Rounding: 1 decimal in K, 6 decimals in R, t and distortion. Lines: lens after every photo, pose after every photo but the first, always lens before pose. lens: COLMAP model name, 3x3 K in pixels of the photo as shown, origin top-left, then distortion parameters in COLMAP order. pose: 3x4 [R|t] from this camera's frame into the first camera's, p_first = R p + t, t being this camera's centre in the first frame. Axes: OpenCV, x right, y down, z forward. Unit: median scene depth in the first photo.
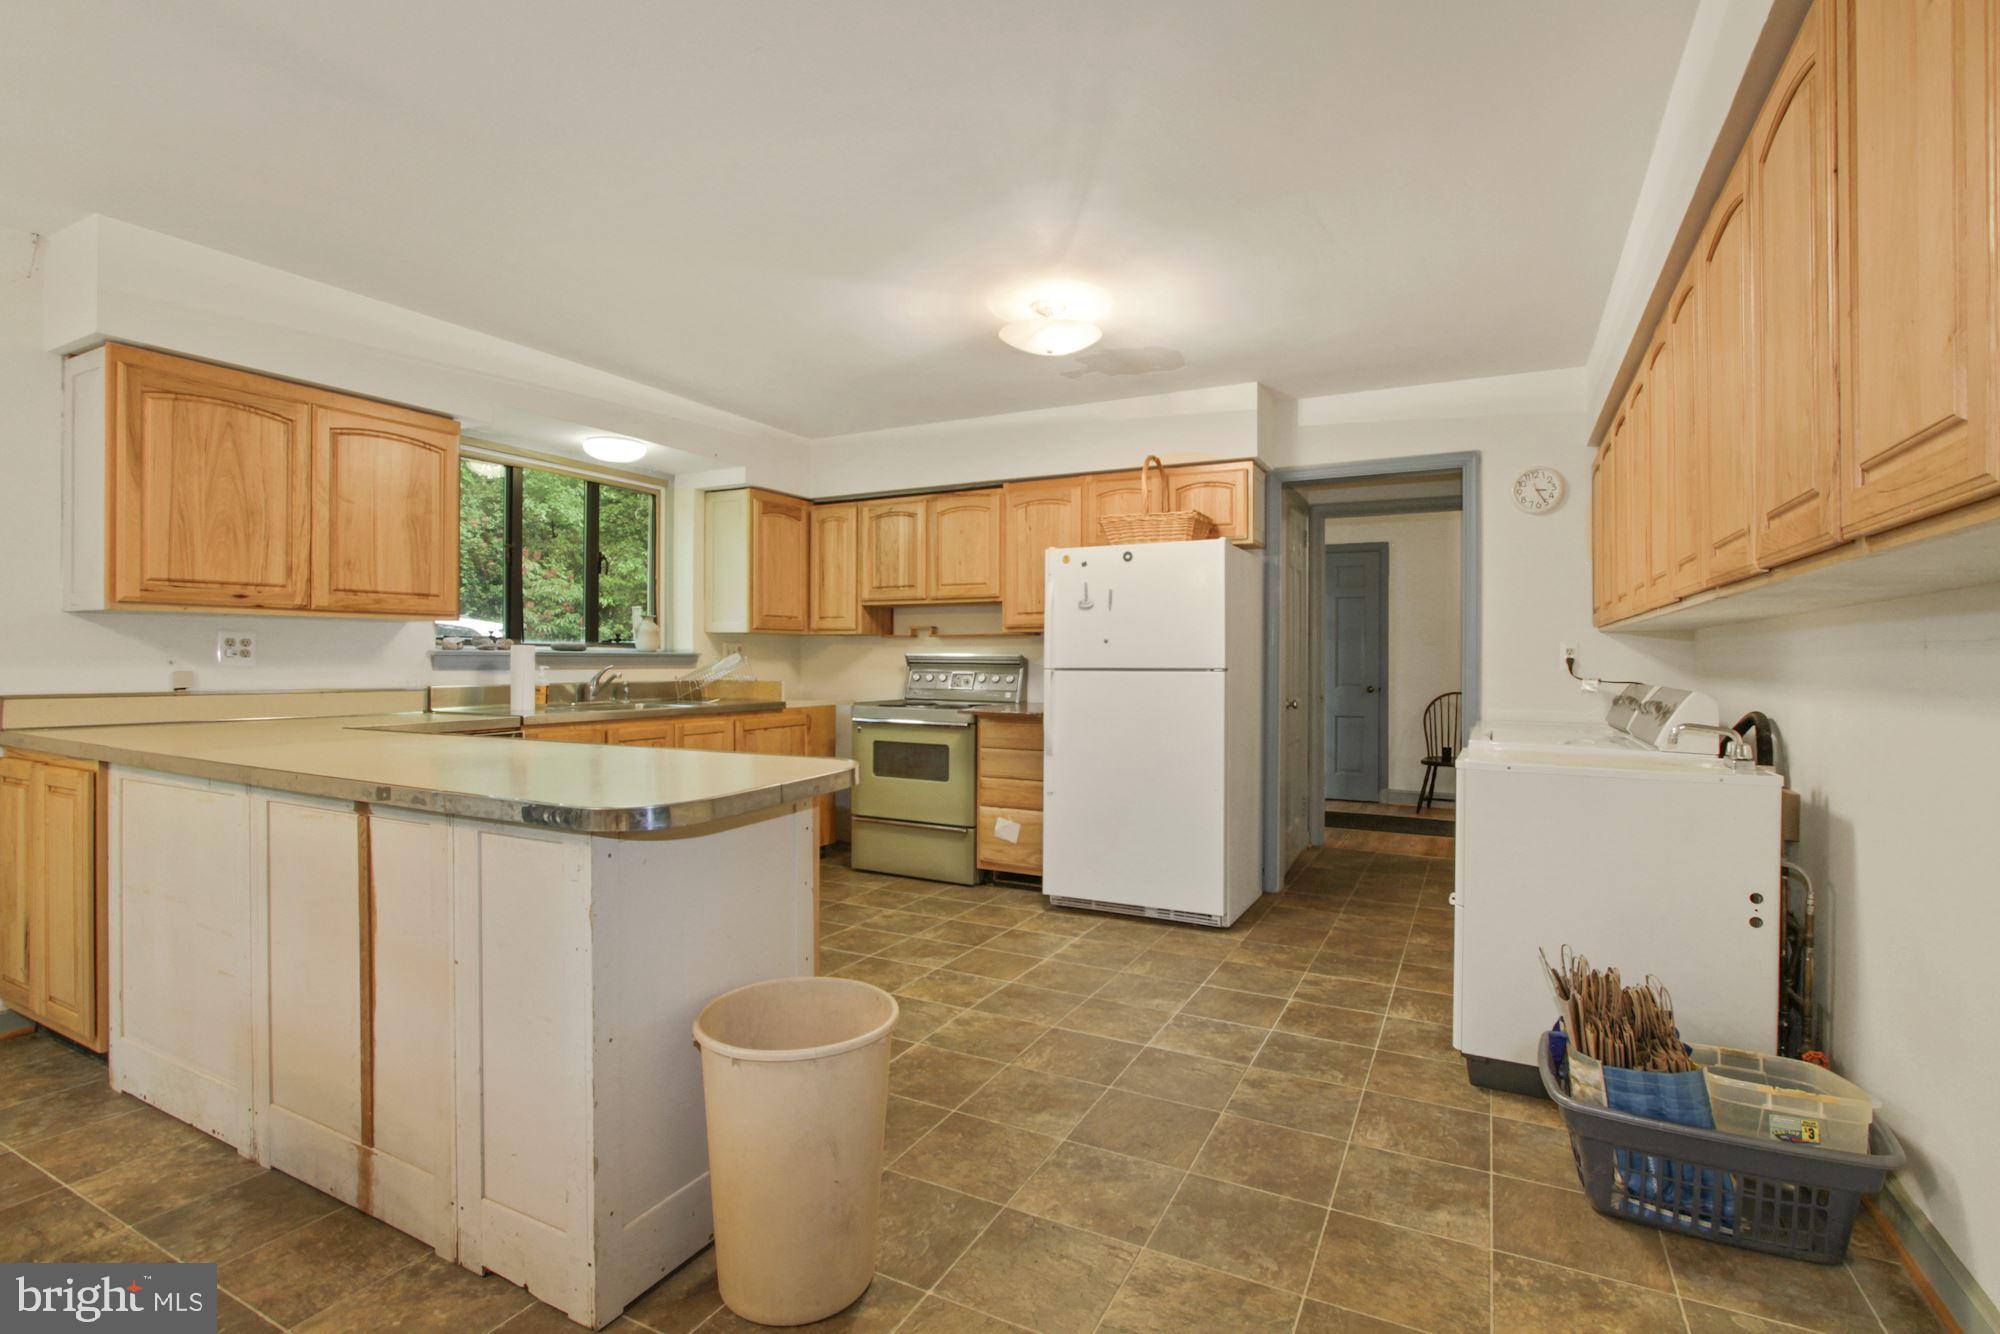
lens RADIAL K [[939.0, 0, 1002.0], [0, 939.0, 663.9], [0, 0, 1]] dist [-0.017875, 0.001084]
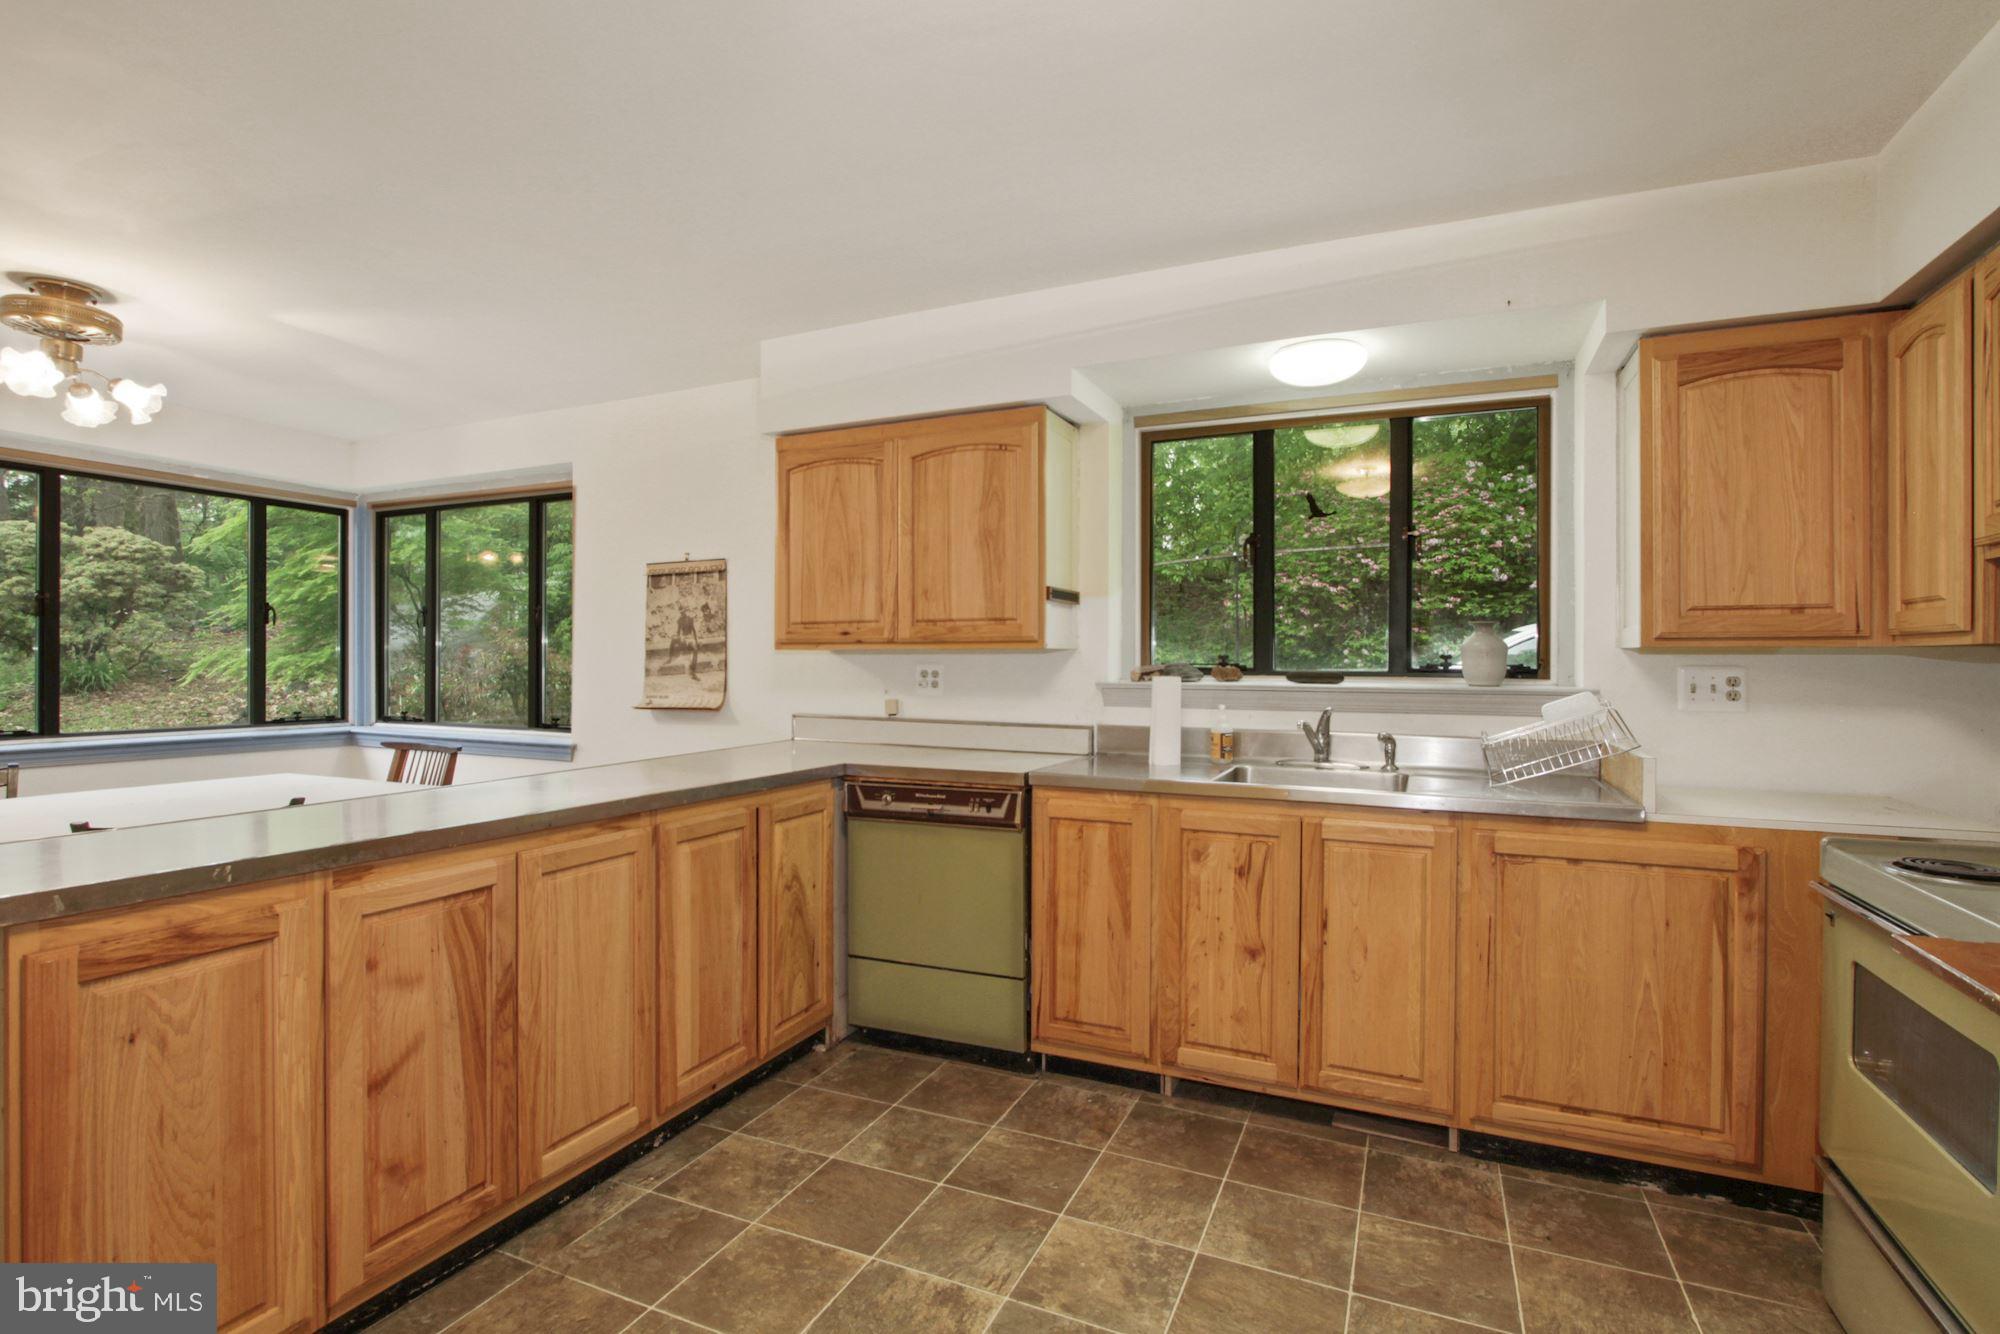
lens RADIAL K [[939.0, 0, 1002.0], [0, 939.0, 663.9], [0, 0, 1]] dist [-0.017875, 0.001084]
pose [[0.057538, -0.004229, -0.998334, 0.218343], [-0.011927, 0.999917, -0.004923, -0.024686], [0.998272, 0.012190, 0.057483, 0.825787]]
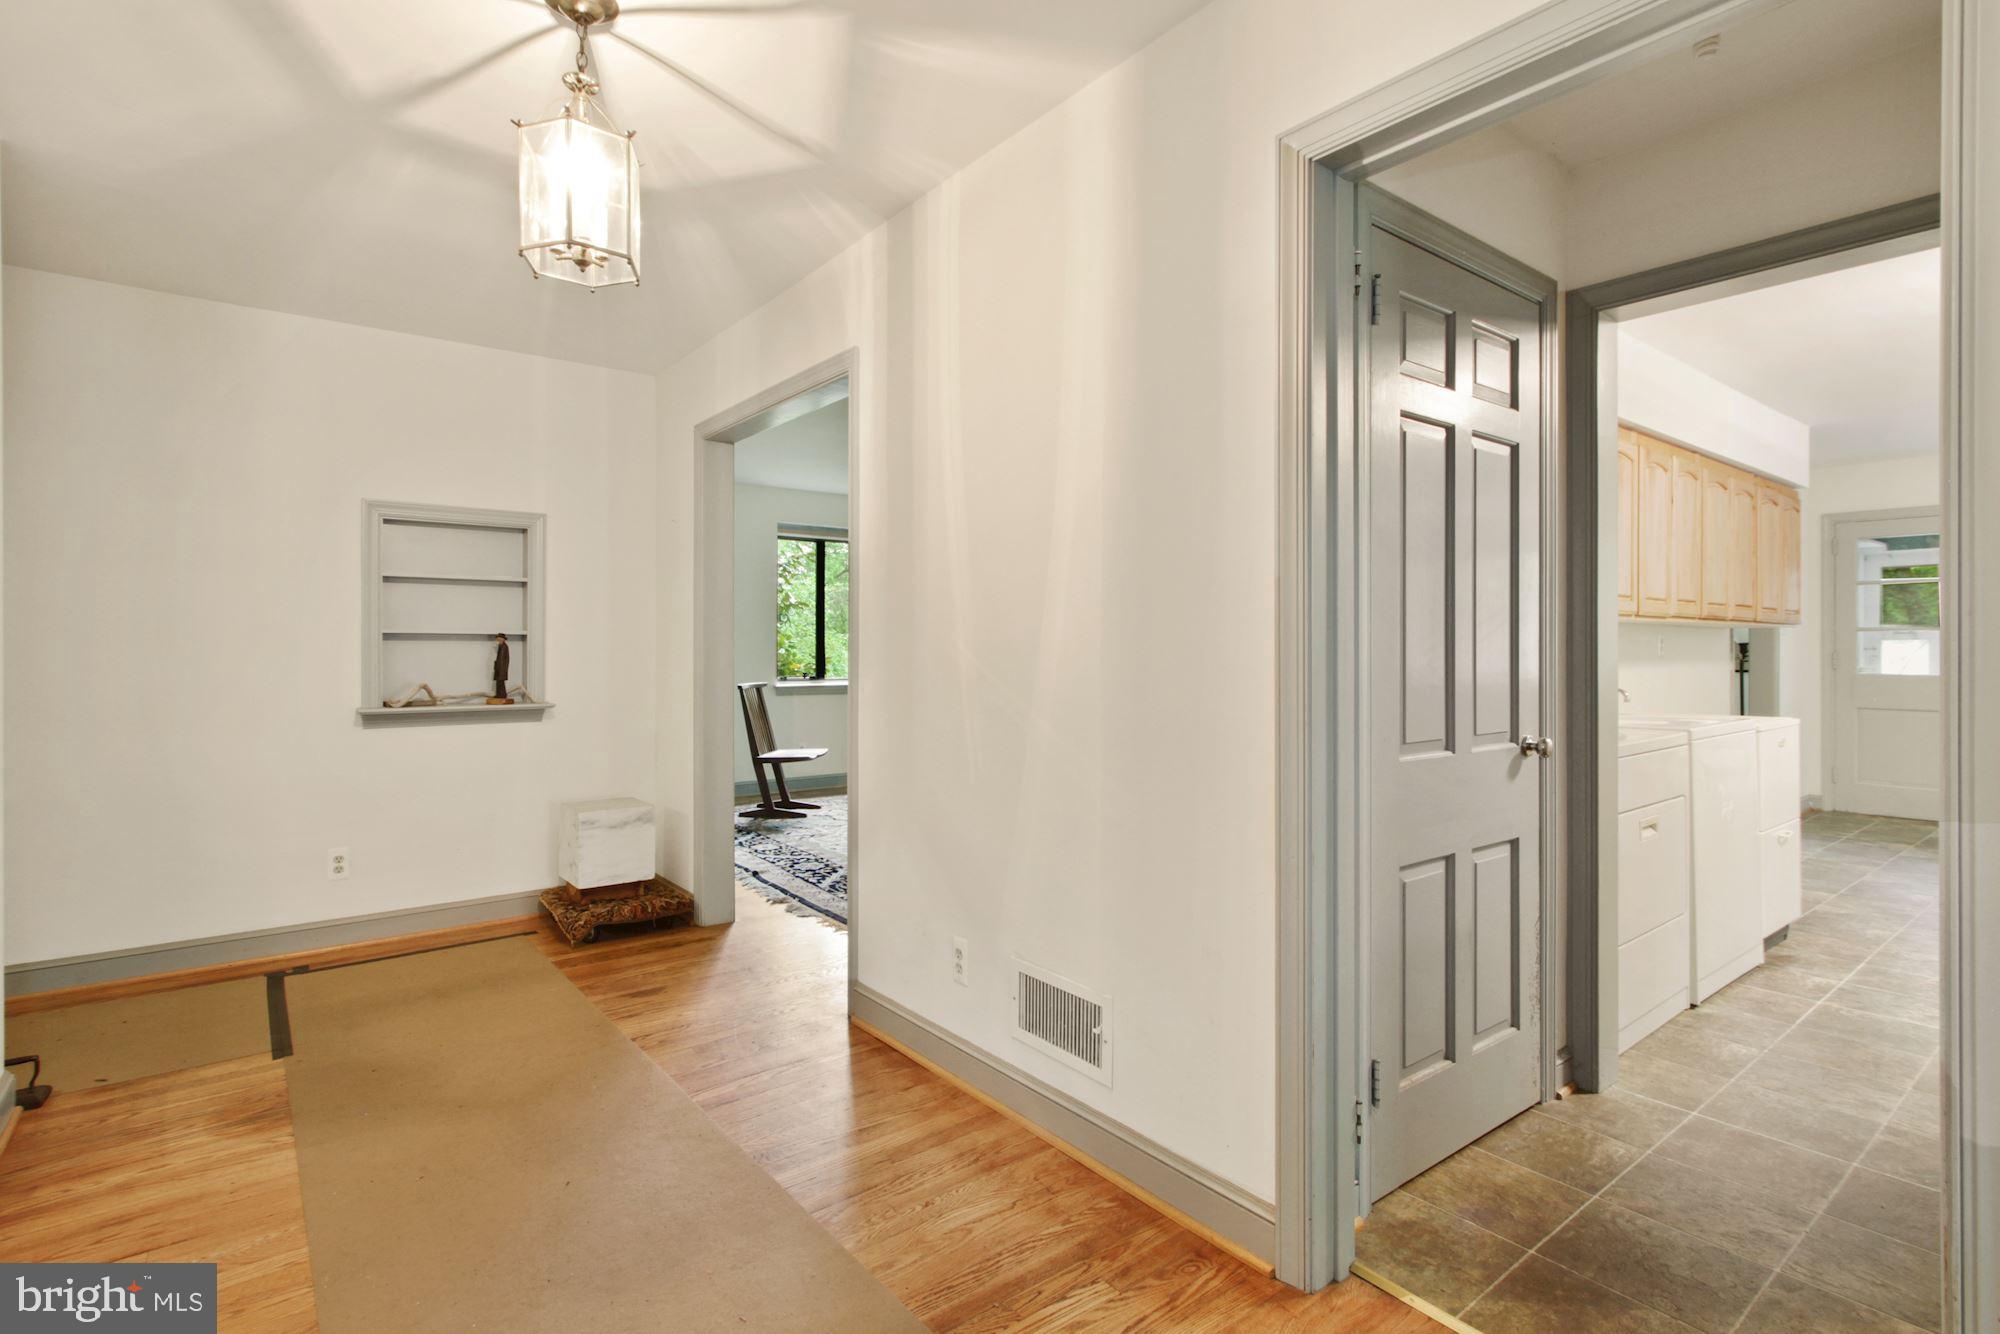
lens RADIAL K [[939.0, 0, 1002.0], [0, 939.0, 663.9], [0, 0, 1]] dist [-0.017875, 0.001084]
pose [[-0.904733, -0.007902, 0.425905, 0.621970], [0.000758, 0.999796, 0.020159, -0.005555], [-0.425977, 0.018562, -0.904543, 1.762128]]
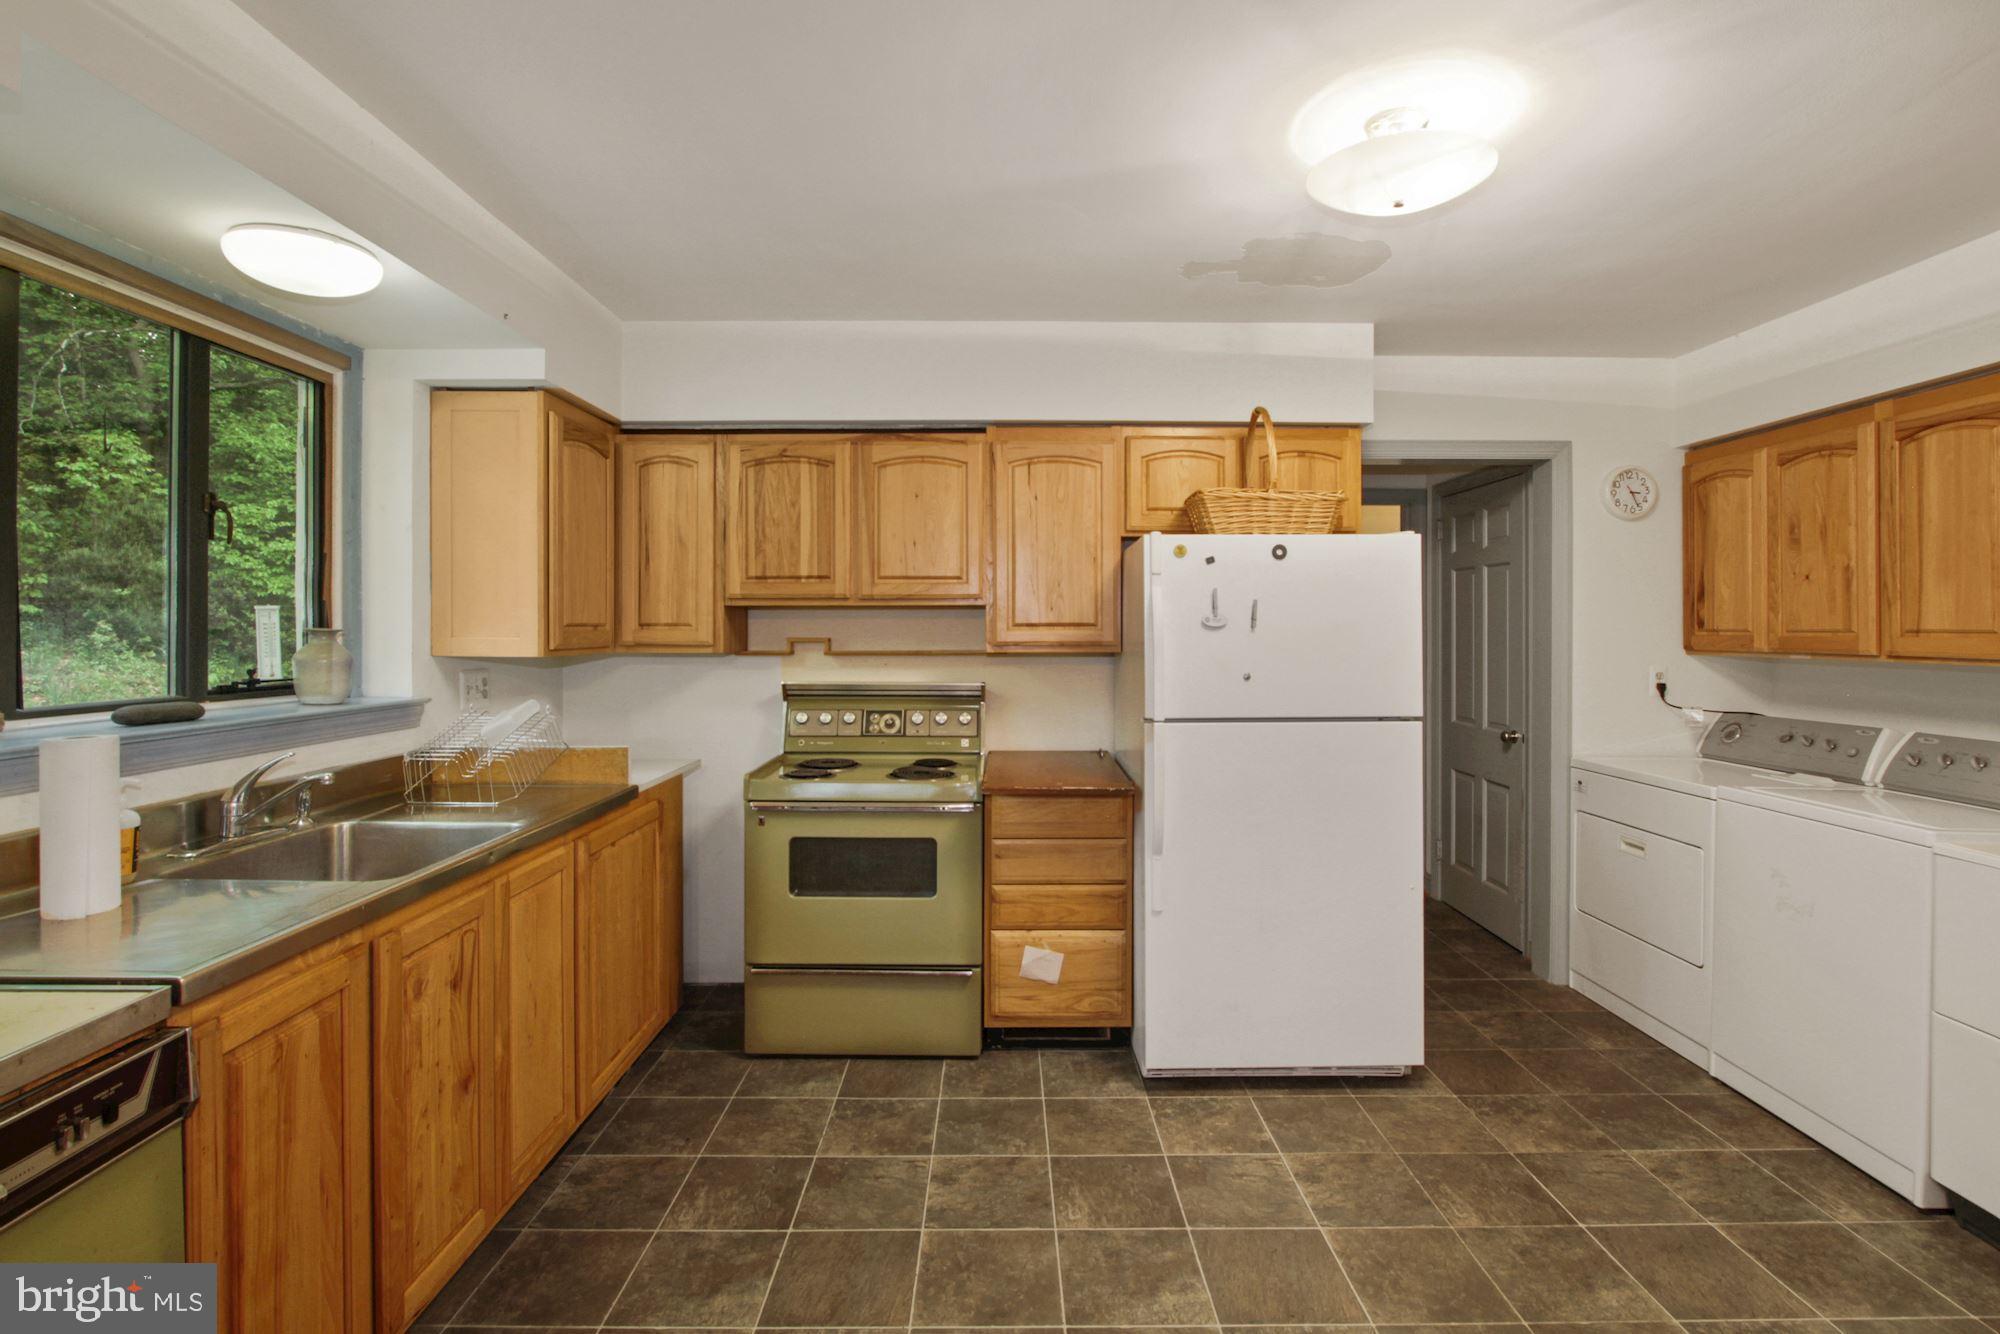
lens RADIAL K [[937.8, 0, 1009.6], [0, 937.8, 632.5], [0, 0, 1]] dist [-0.014508, 0.000241]
pose [[0.884973, -0.005527, 0.465610, -0.357171], [0.005643, 0.999983, 0.001144, -0.059478], [-0.465609, 0.001615, 0.884989, 0.502790]]
